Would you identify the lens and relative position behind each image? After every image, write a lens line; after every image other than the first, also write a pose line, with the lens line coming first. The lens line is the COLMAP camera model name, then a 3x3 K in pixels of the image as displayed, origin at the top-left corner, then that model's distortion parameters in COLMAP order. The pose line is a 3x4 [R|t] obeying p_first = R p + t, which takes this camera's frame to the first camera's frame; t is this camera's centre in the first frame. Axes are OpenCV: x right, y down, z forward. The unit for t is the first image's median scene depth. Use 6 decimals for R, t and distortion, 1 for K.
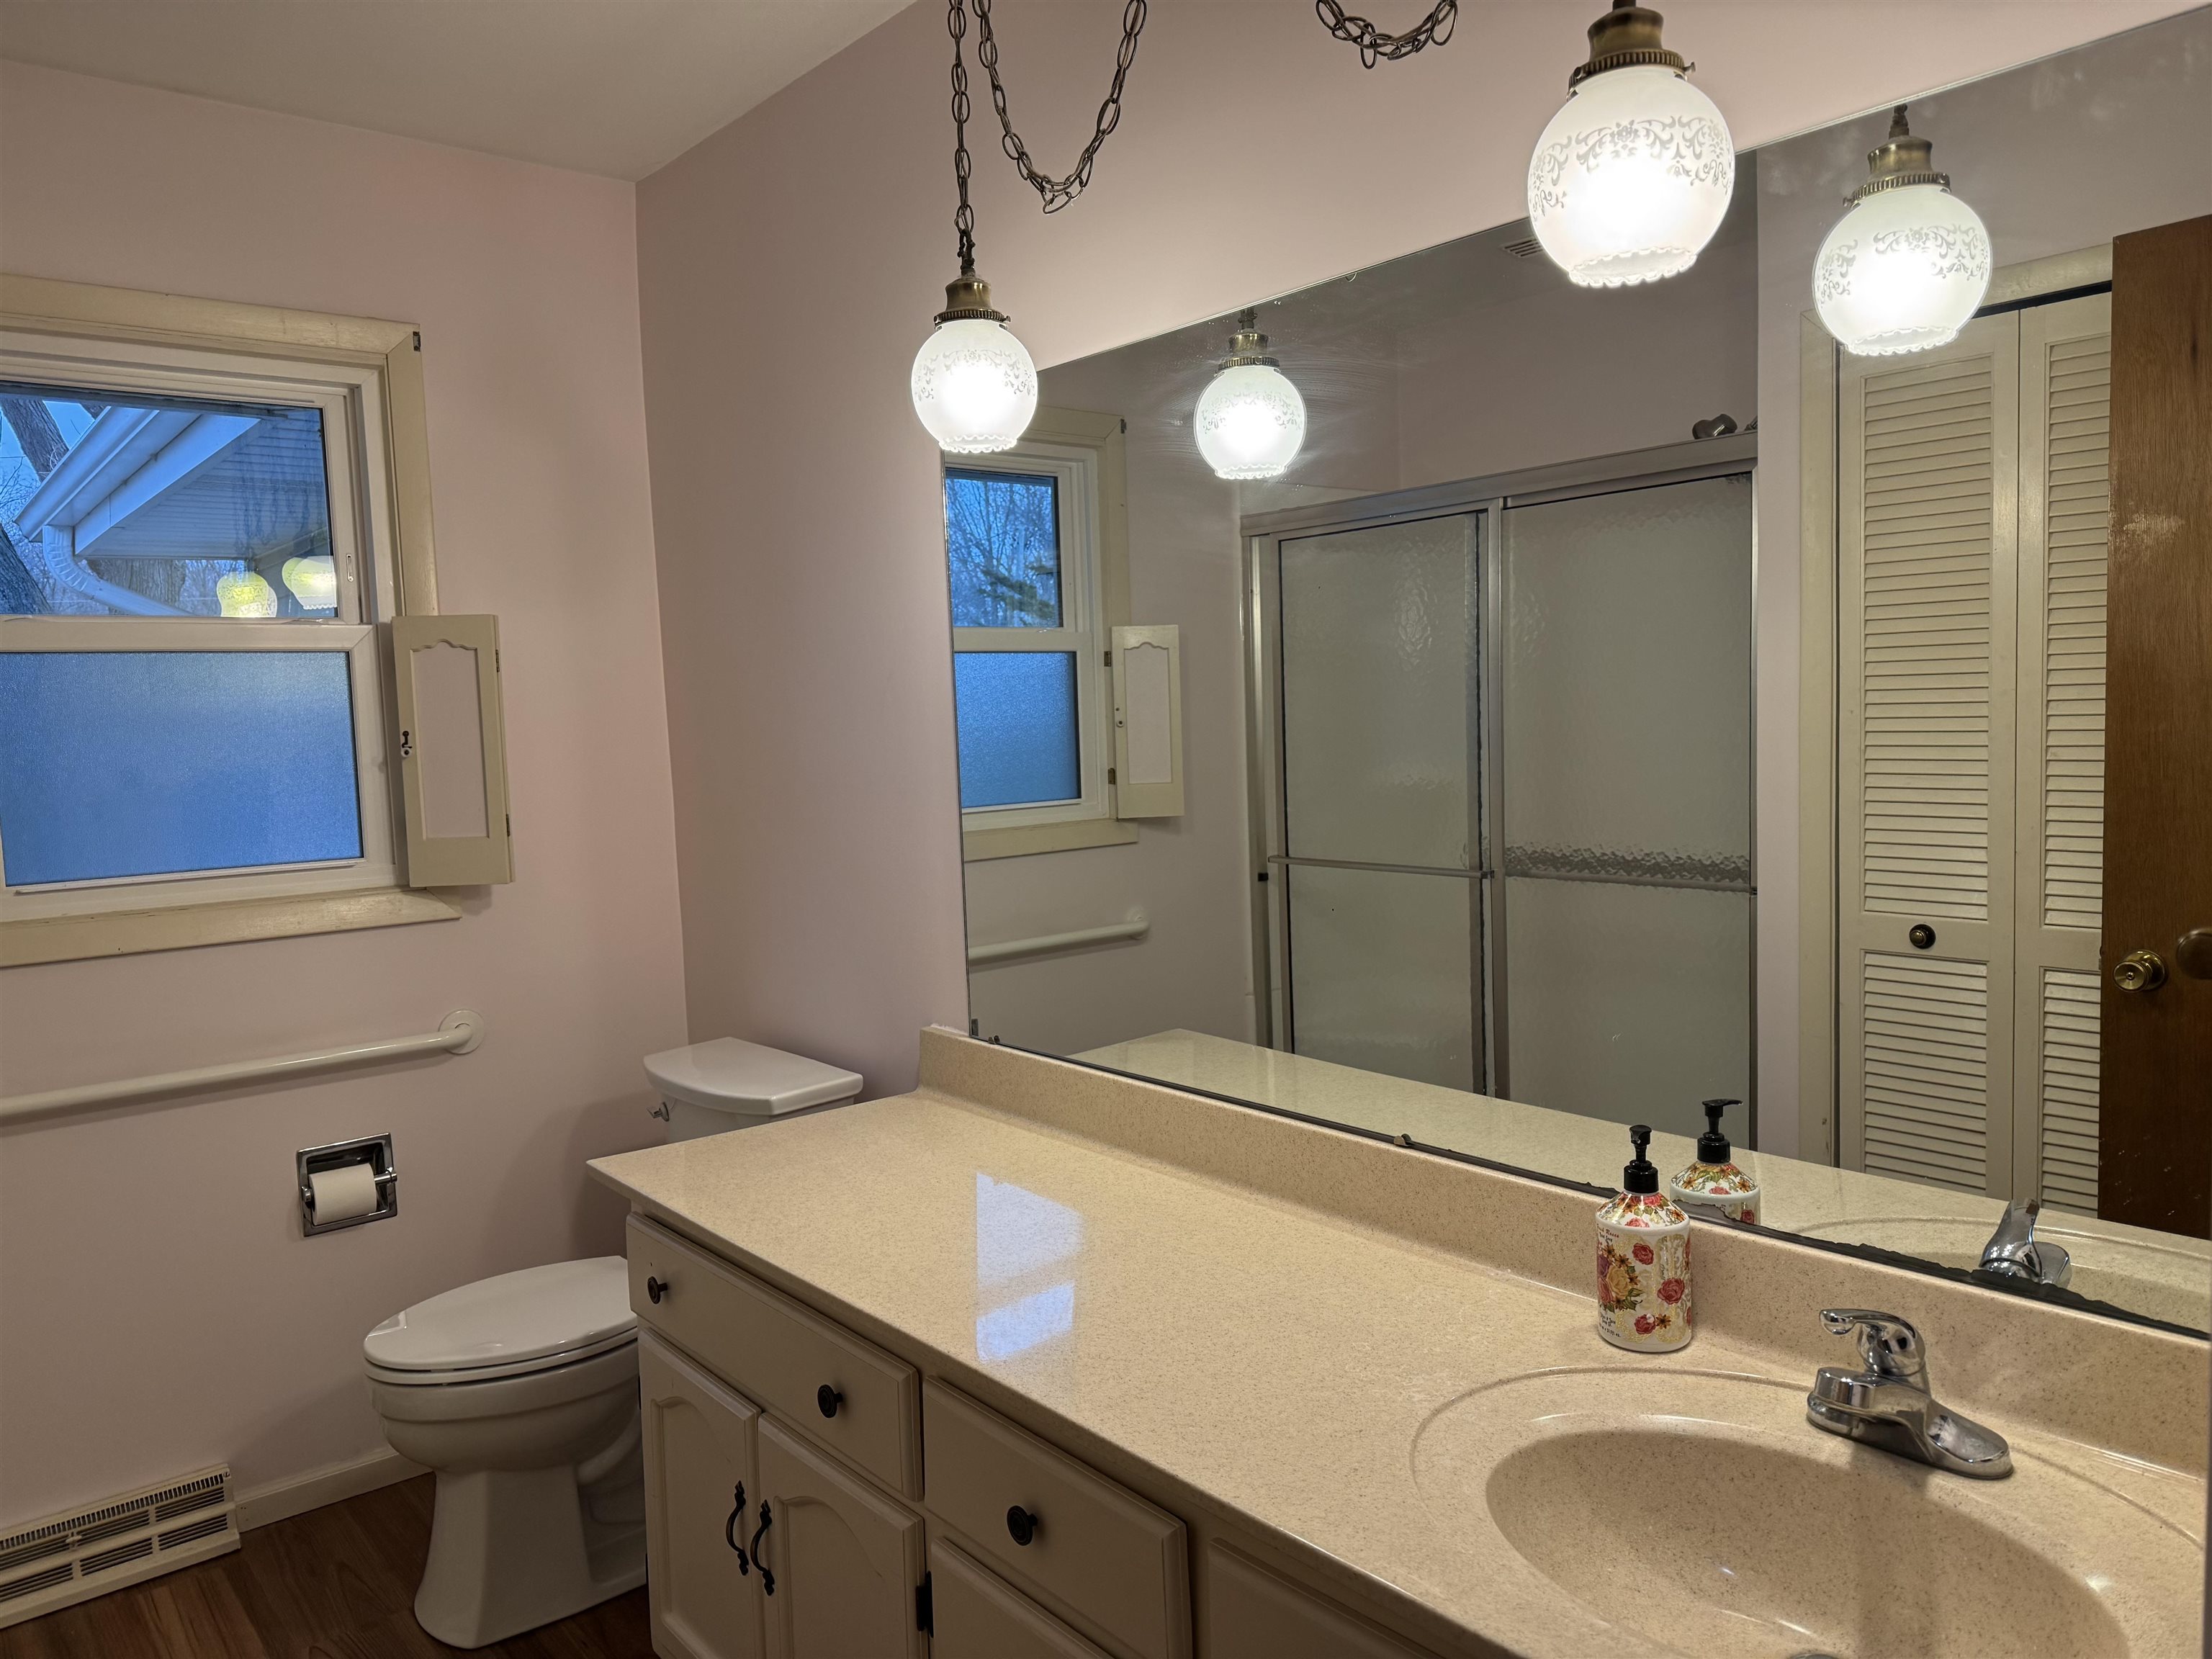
lens RADIAL K [[1570.5, 0, 1110.2], [0, 1570.5, 826.5], [0, 0, 1]] dist [0.082600, -0.094832]
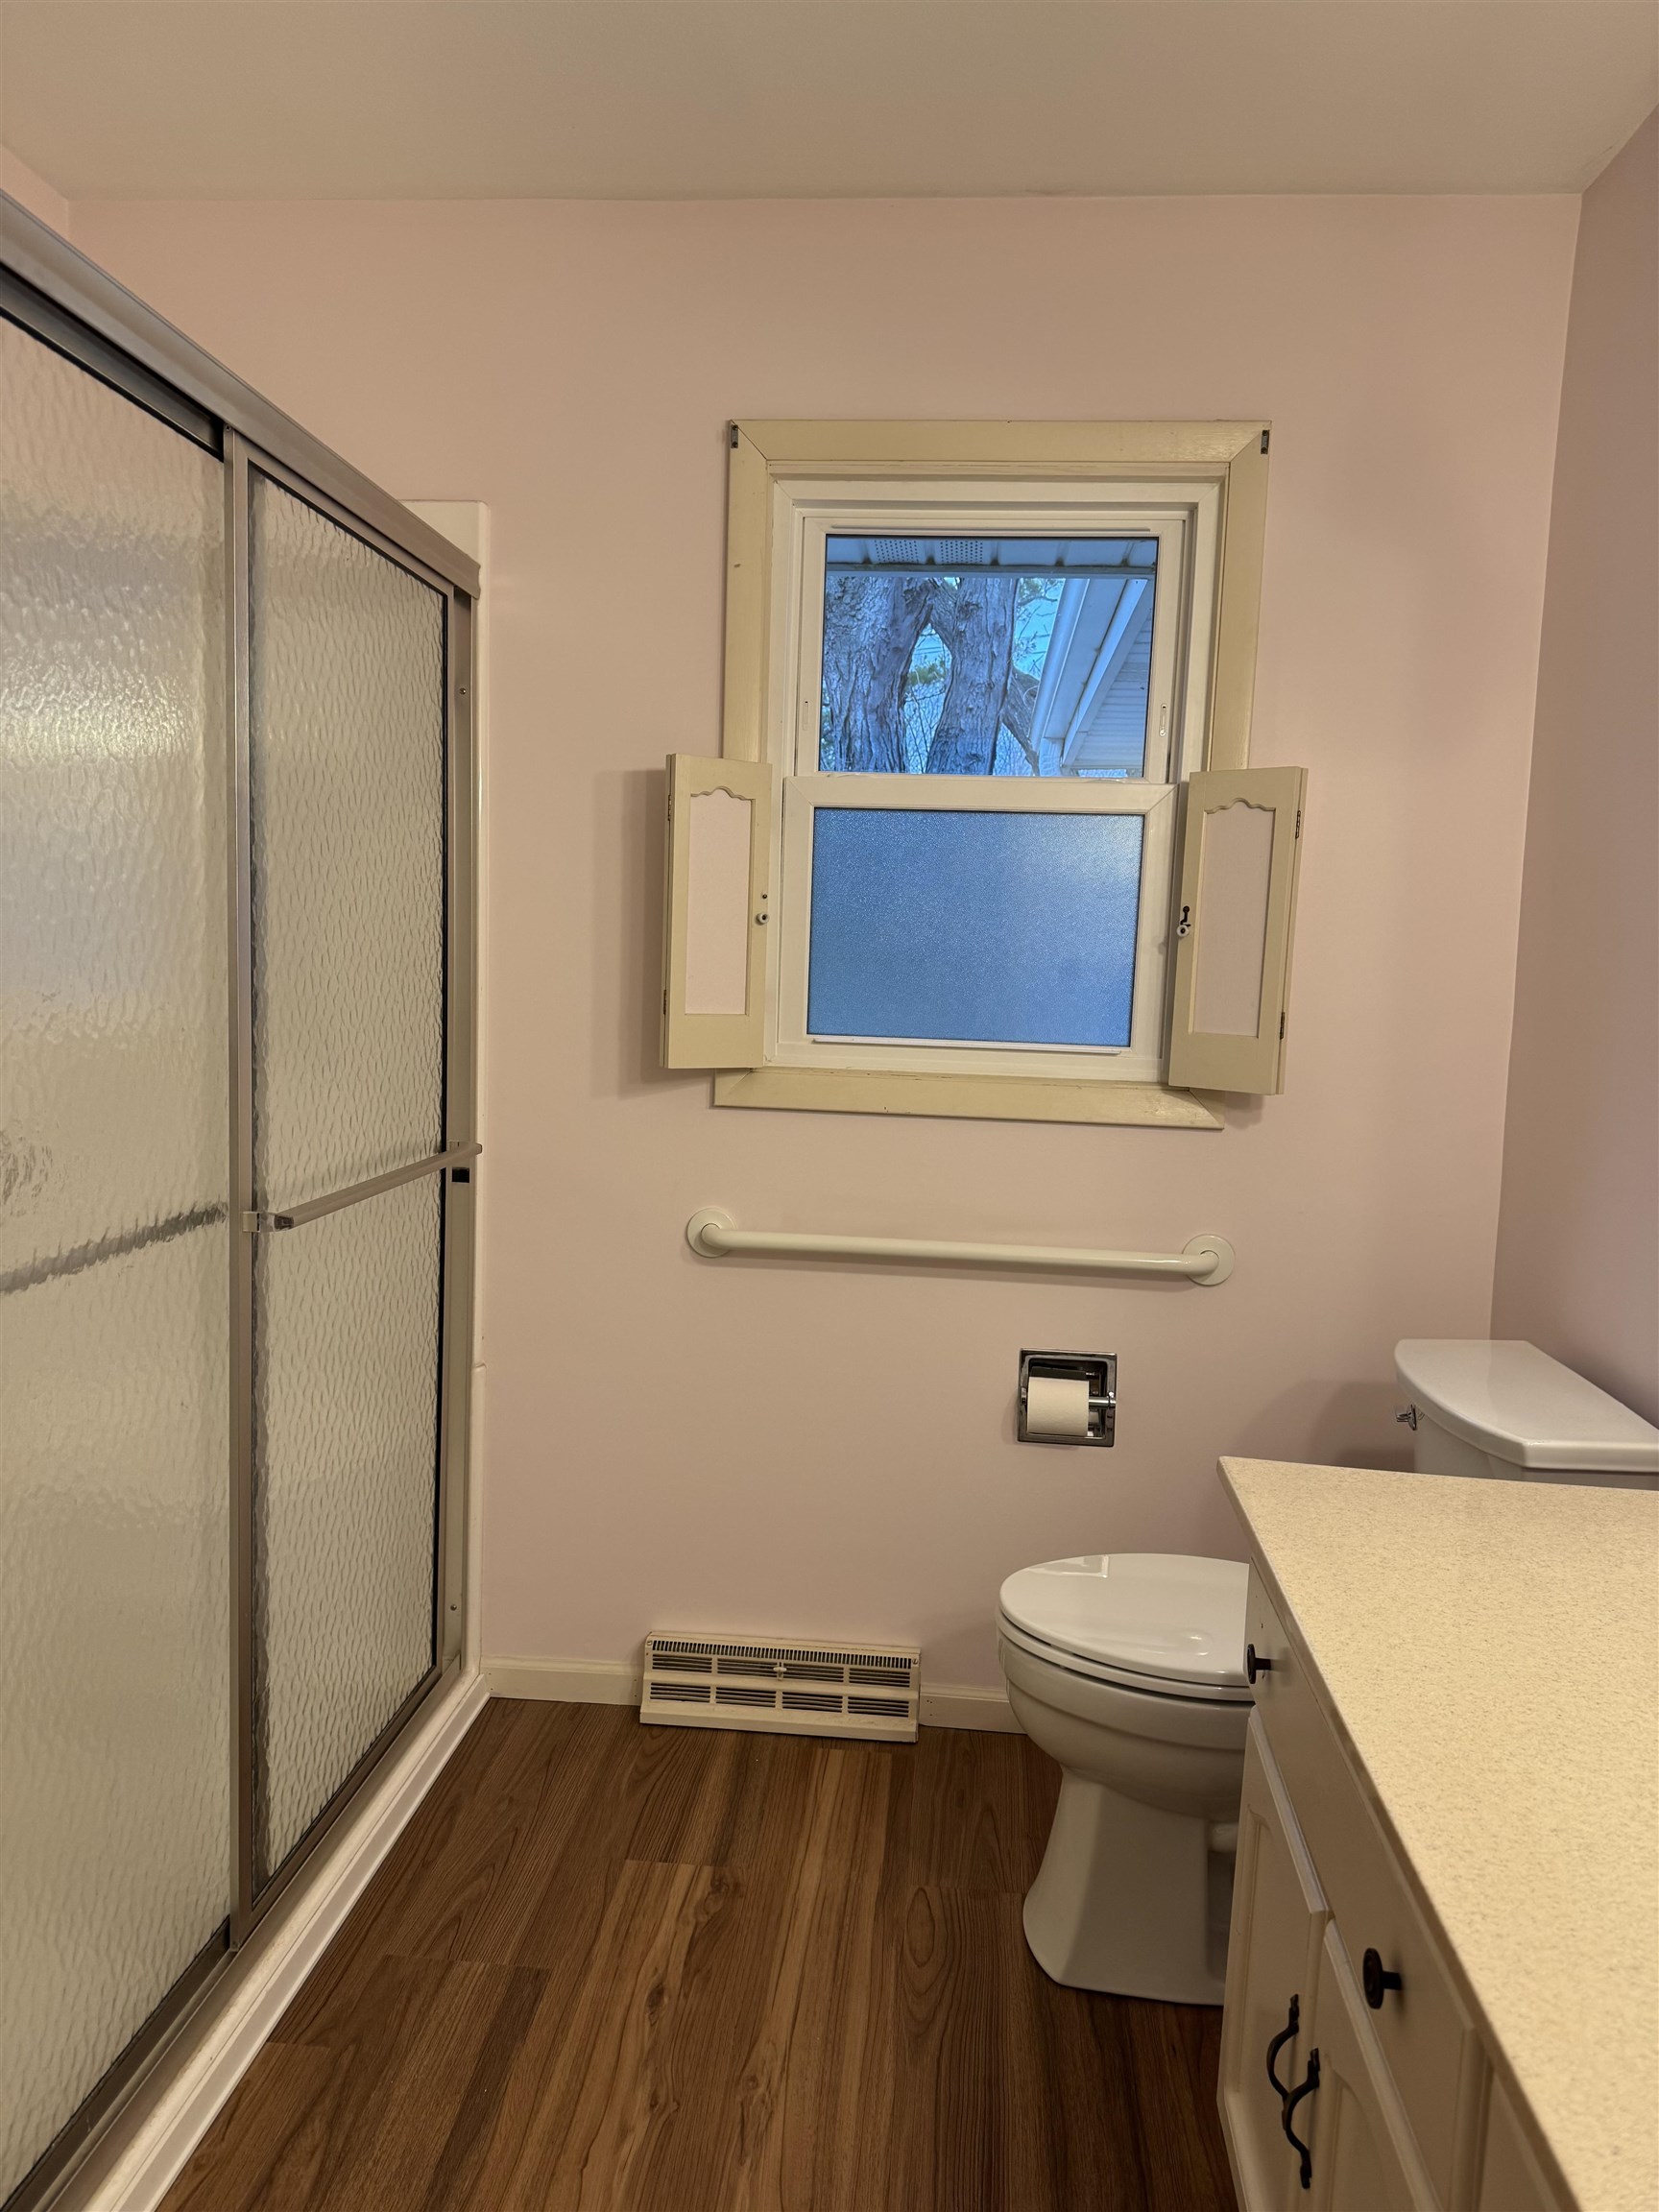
lens RADIAL K [[1570.5, 0, 831.3], [0, 1570.5, 1109.2], [0, 0, 1]] dist [0.082600, -0.094832]
pose [[0.708733, 0.130690, -0.693266, 0.031931], [-0.112661, 0.991047, 0.071651, 0.010351], [0.696423, 0.027322, 0.717111, 0.253486]]
